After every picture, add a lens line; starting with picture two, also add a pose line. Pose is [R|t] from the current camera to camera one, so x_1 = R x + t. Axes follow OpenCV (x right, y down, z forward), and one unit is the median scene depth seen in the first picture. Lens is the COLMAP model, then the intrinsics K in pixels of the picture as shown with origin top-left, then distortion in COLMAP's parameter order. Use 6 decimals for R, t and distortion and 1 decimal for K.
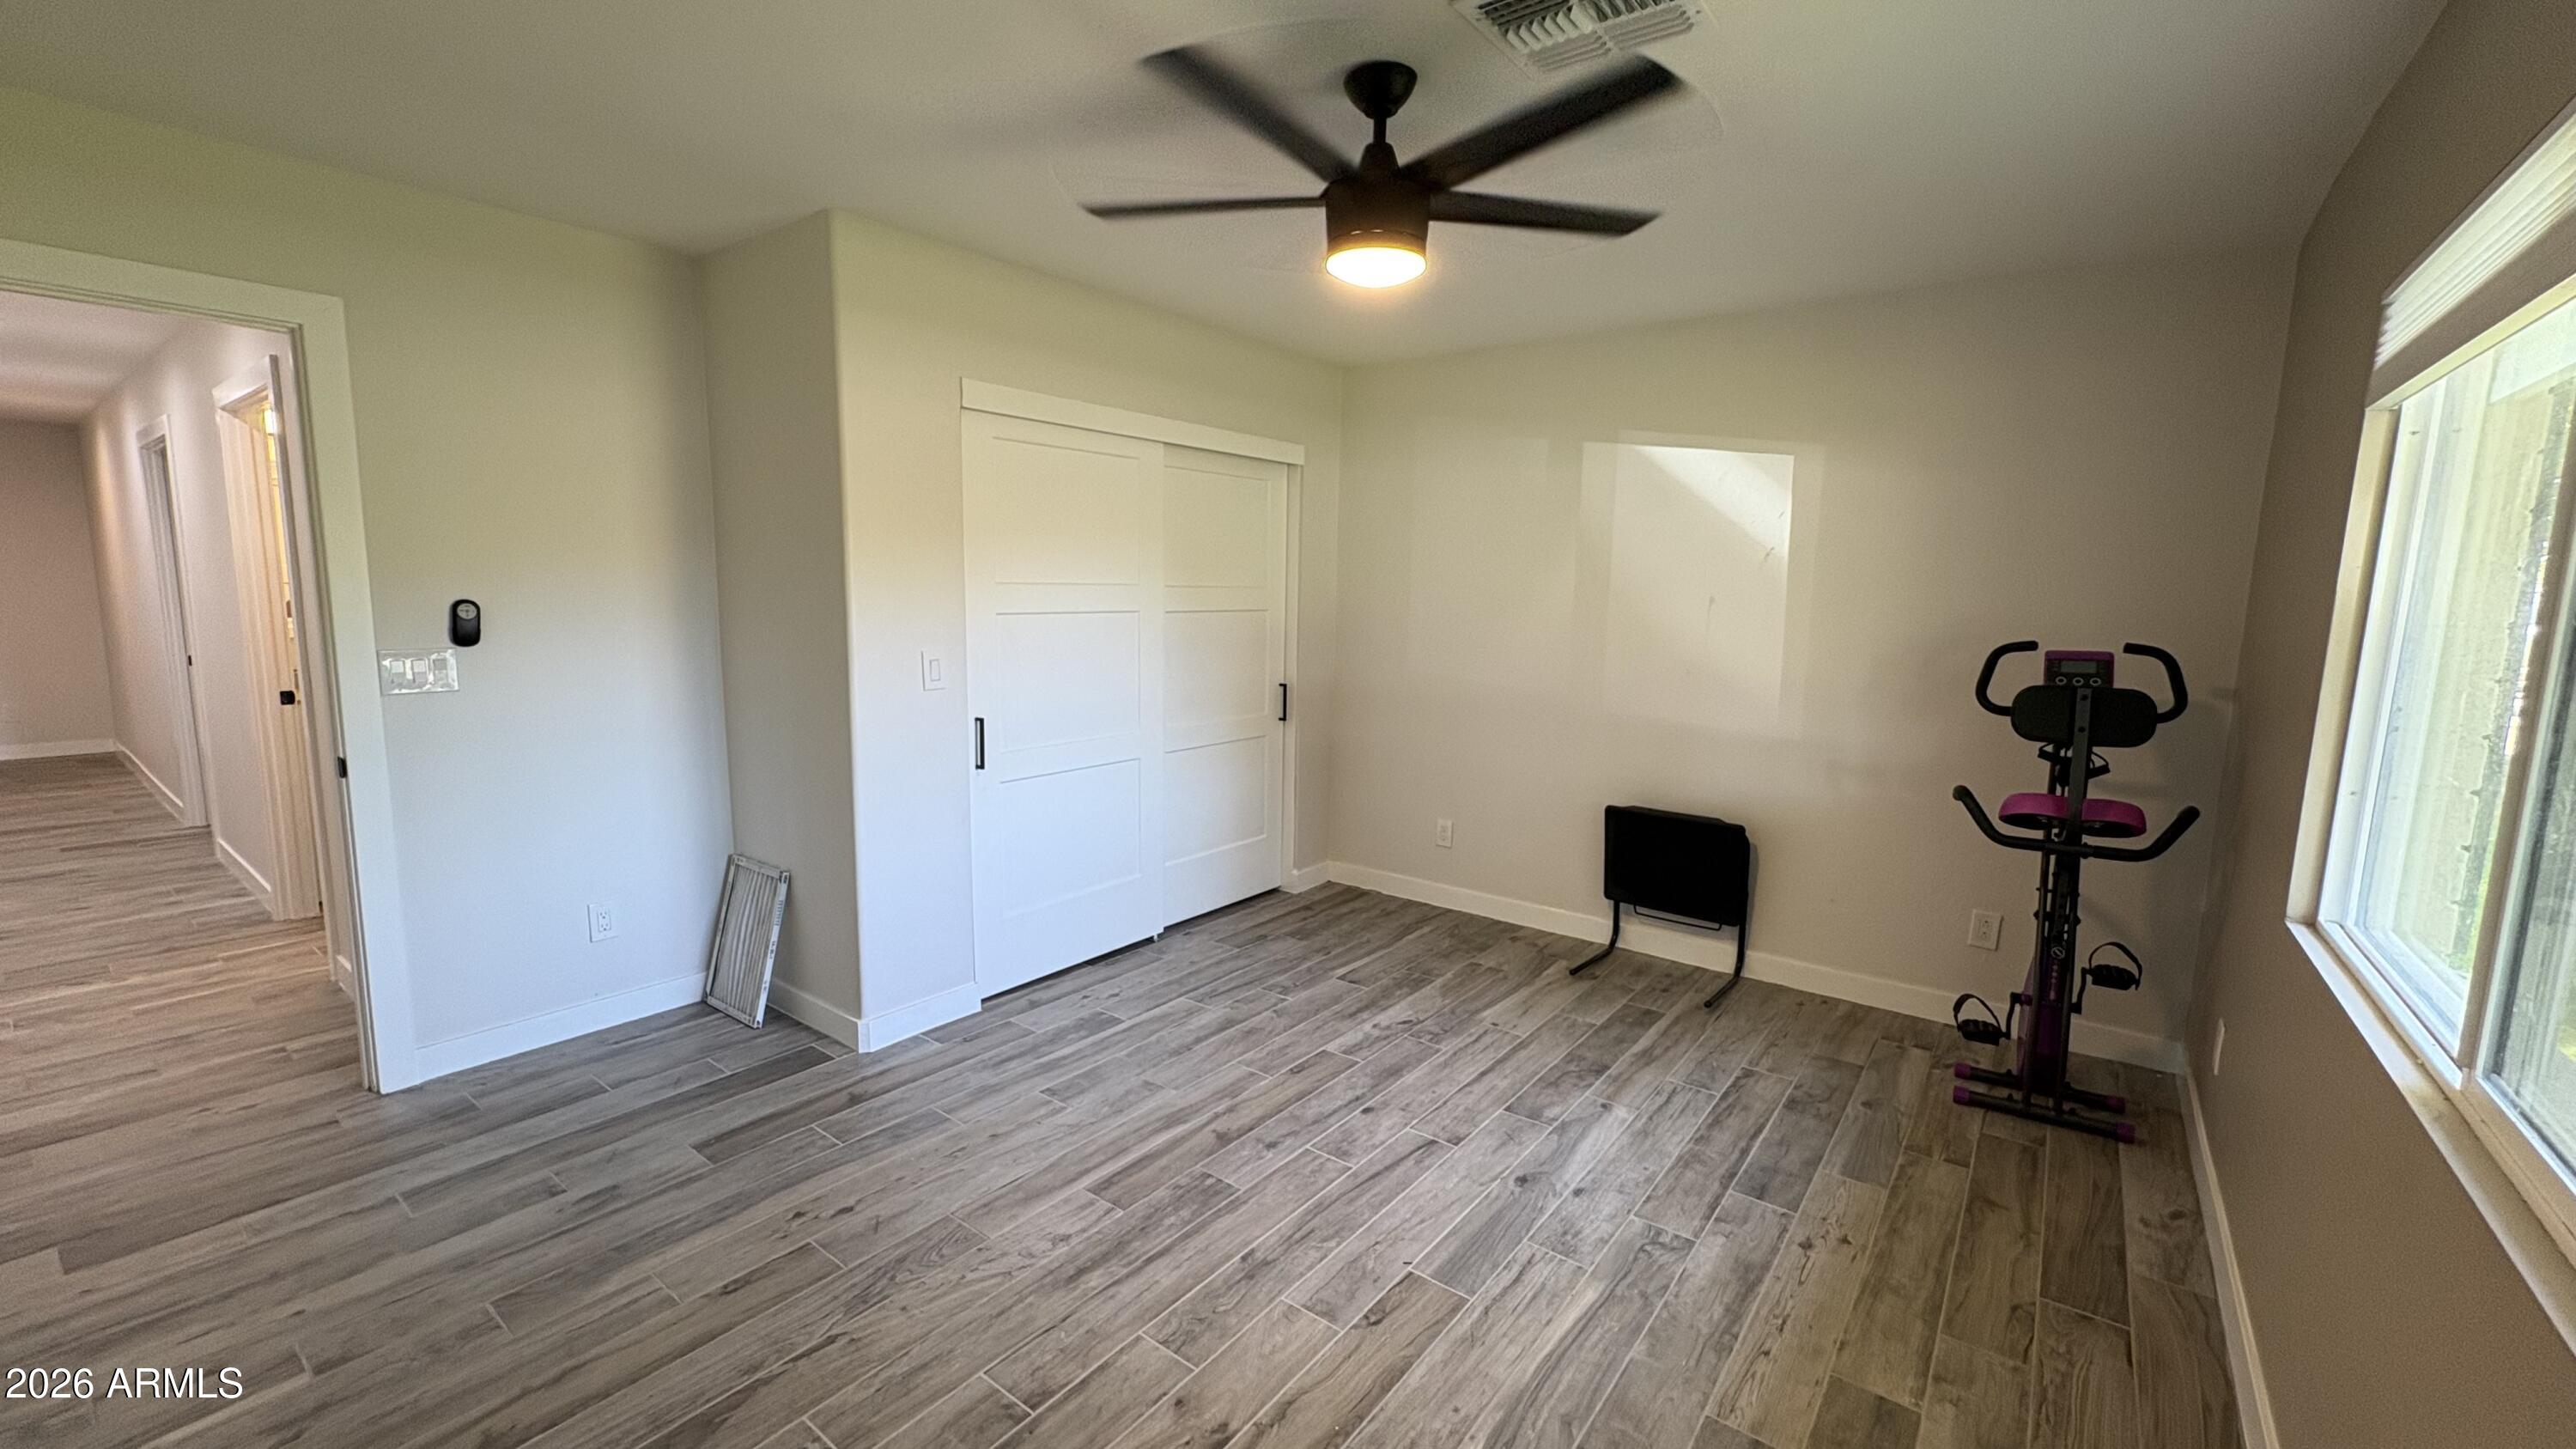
lens RADIAL K [[1028.4, 0, 1290.7], [0, 1028.4, 725.0], [0, 0, 1]] dist [-0.001356, 0.000334]
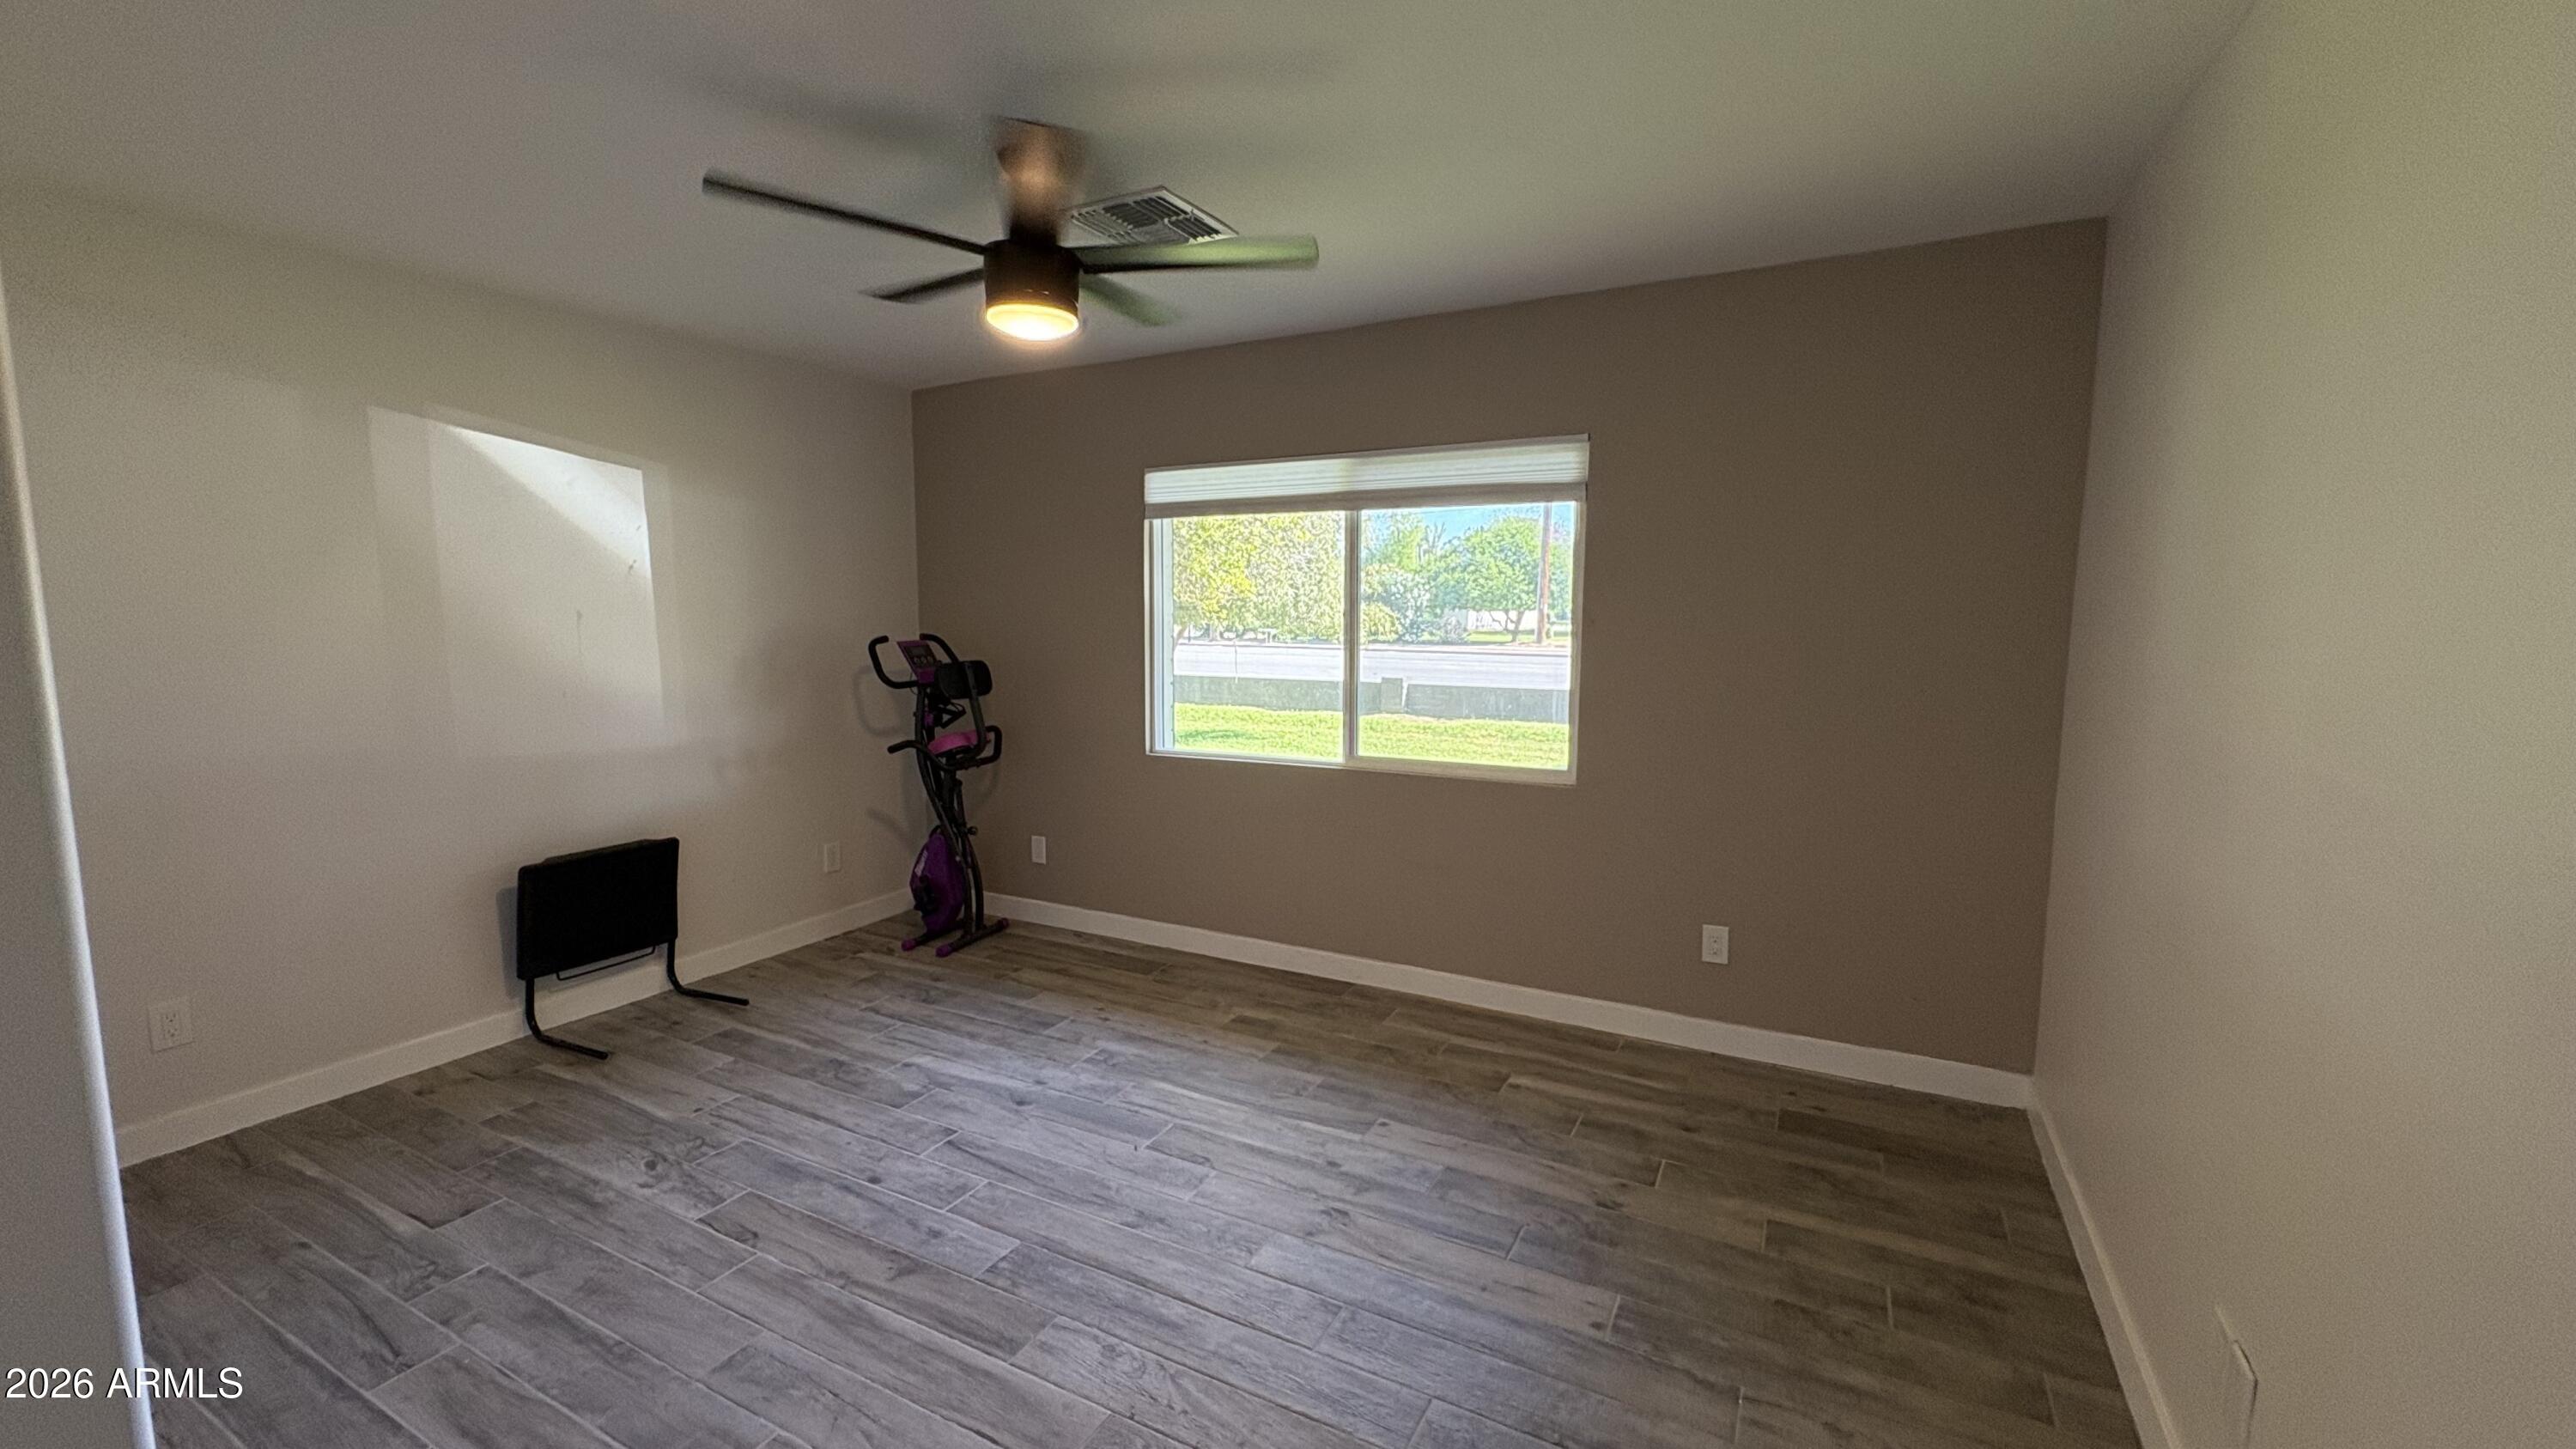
lens RADIAL K [[1028.4, 0, 1290.7], [0, 1028.4, 725.0], [0, 0, 1]] dist [-0.001356, 0.000334]
pose [[-0.160400, -0.134107, 0.977899, -0.697650], [0.130321, 0.979177, 0.155658, -0.097422], [-0.978411, 0.152409, -0.139583, 0.596611]]
